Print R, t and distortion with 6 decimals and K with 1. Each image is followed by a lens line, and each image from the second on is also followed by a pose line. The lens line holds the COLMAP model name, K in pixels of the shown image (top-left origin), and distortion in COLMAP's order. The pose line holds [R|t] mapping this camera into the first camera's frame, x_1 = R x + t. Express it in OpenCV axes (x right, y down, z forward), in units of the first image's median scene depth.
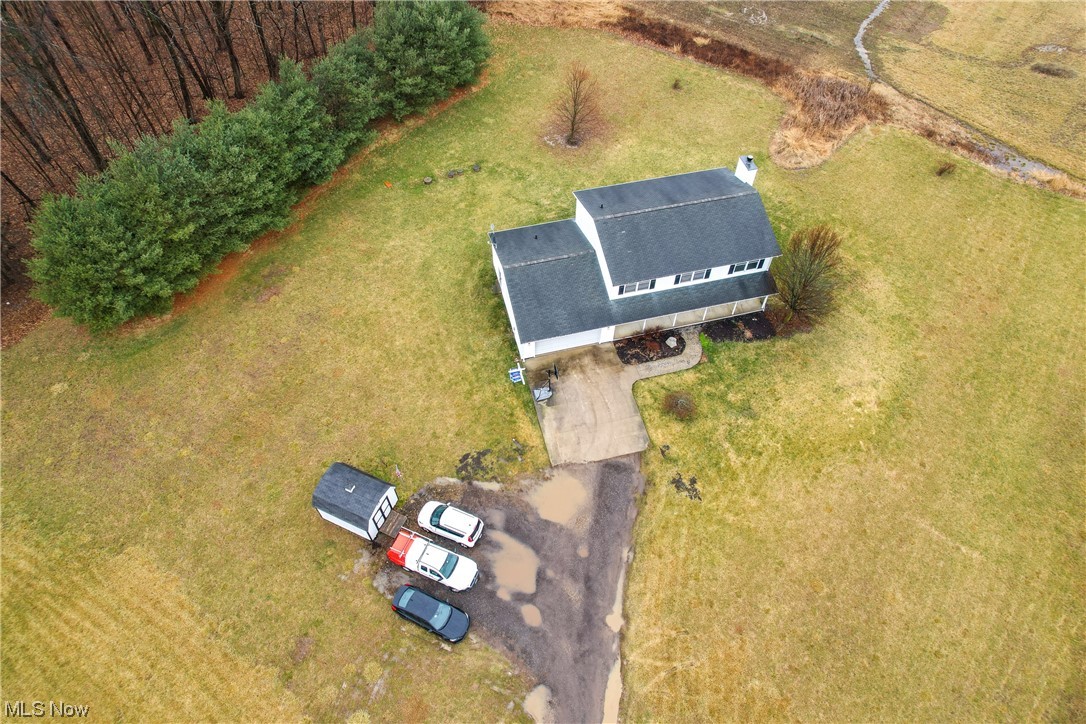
lens RADIAL K [[693.9, 0, 548.7], [0, 693.9, 366.3], [0, 0, 1]] dist [-0.033681, 0.029289]
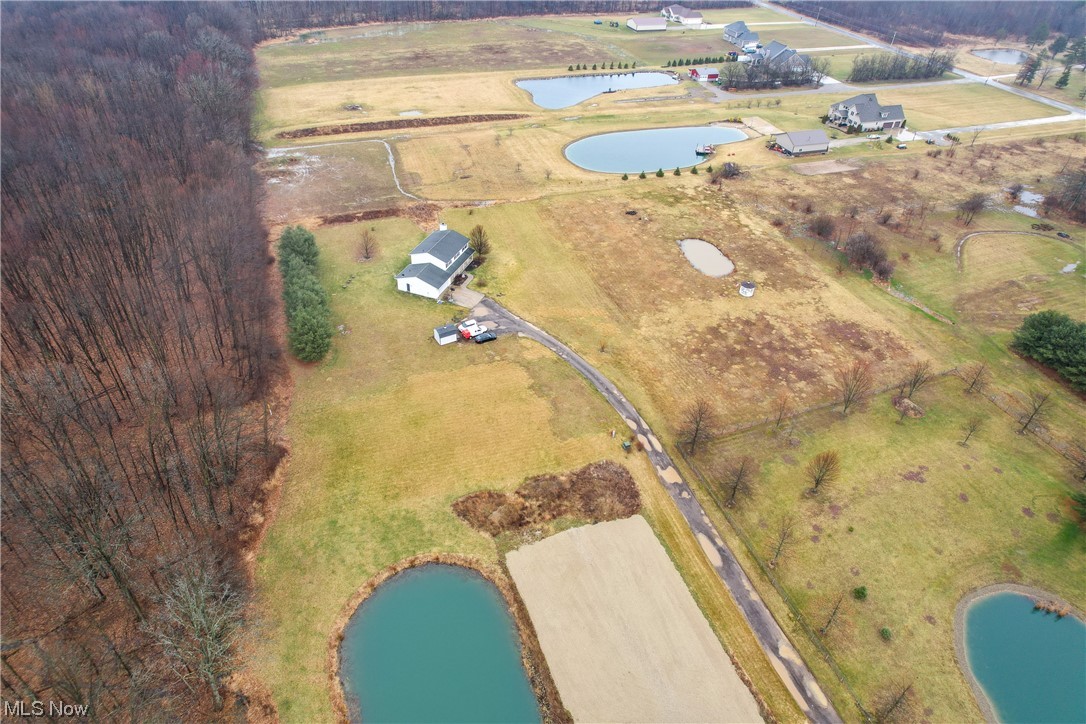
lens RADIAL K [[693.9, 0, 542.7], [0, 693.9, 360.8], [0, 0, 1]] dist [-0.033681, 0.029289]
pose [[0.580774, -0.494307, 0.646809, -1.880469], [0.640954, 0.767500, 0.011026, 0.466691], [-0.501876, 0.408171, 0.762572, -1.474345]]
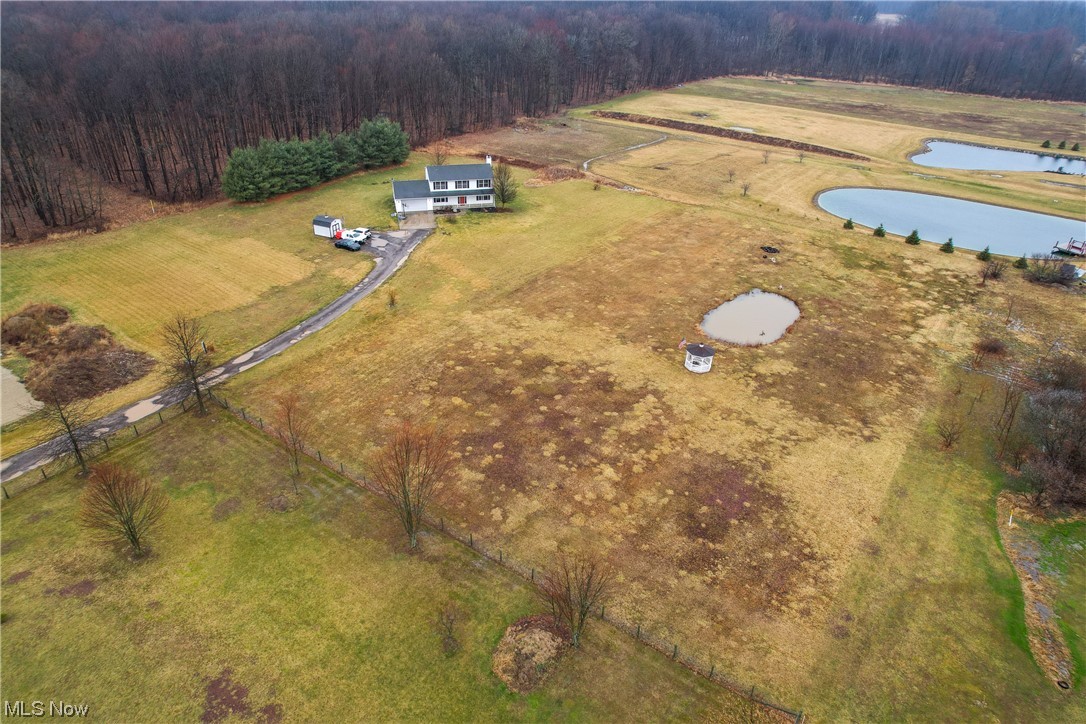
lens RADIAL K [[693.9, 0, 542.1], [0, 693.9, 357.2], [0, 0, 1]] dist [-0.033681, 0.029289]
pose [[0.999808, 0.019473, -0.002293, 0.521953], [-0.018715, 0.912859, -0.407847, 1.532192], [-0.005848, 0.407811, 0.913048, -1.162820]]
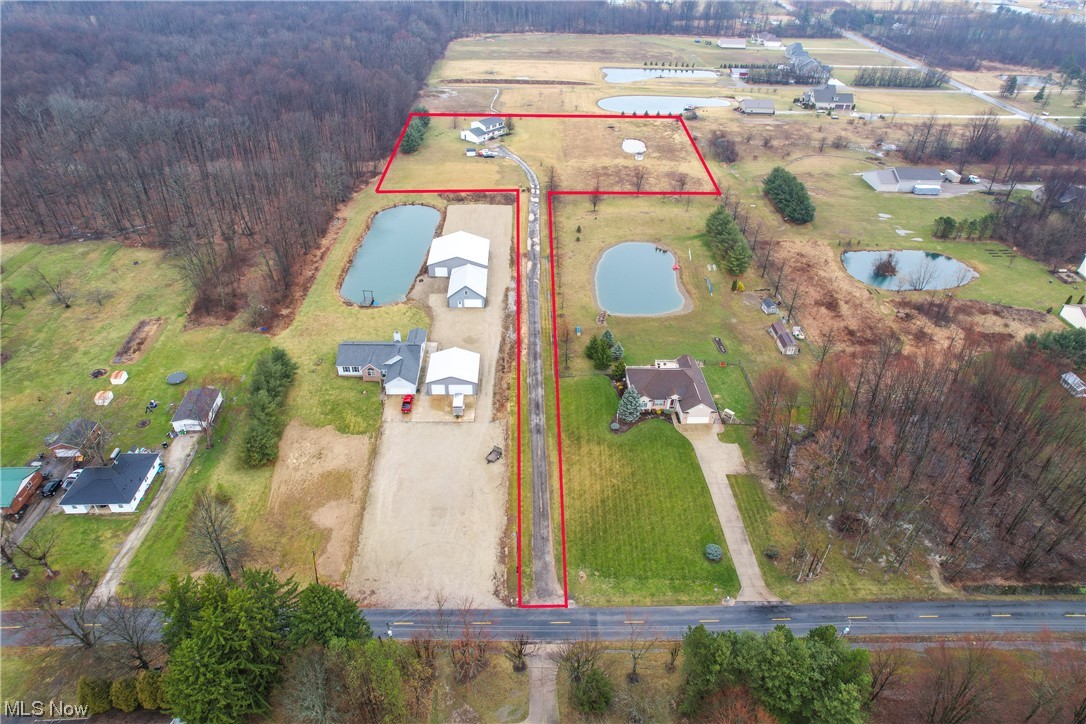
lens RADIAL K [[693.9, 0, 543.5], [0, 693.9, 367.2], [0, 0, 1]] dist [-0.033681, 0.029289]
pose [[0.812590, -0.335991, 0.476243, -3.090618], [0.466114, 0.865184, -0.184917, 3.066420], [-0.349908, 0.372245, 0.859650, -3.670841]]
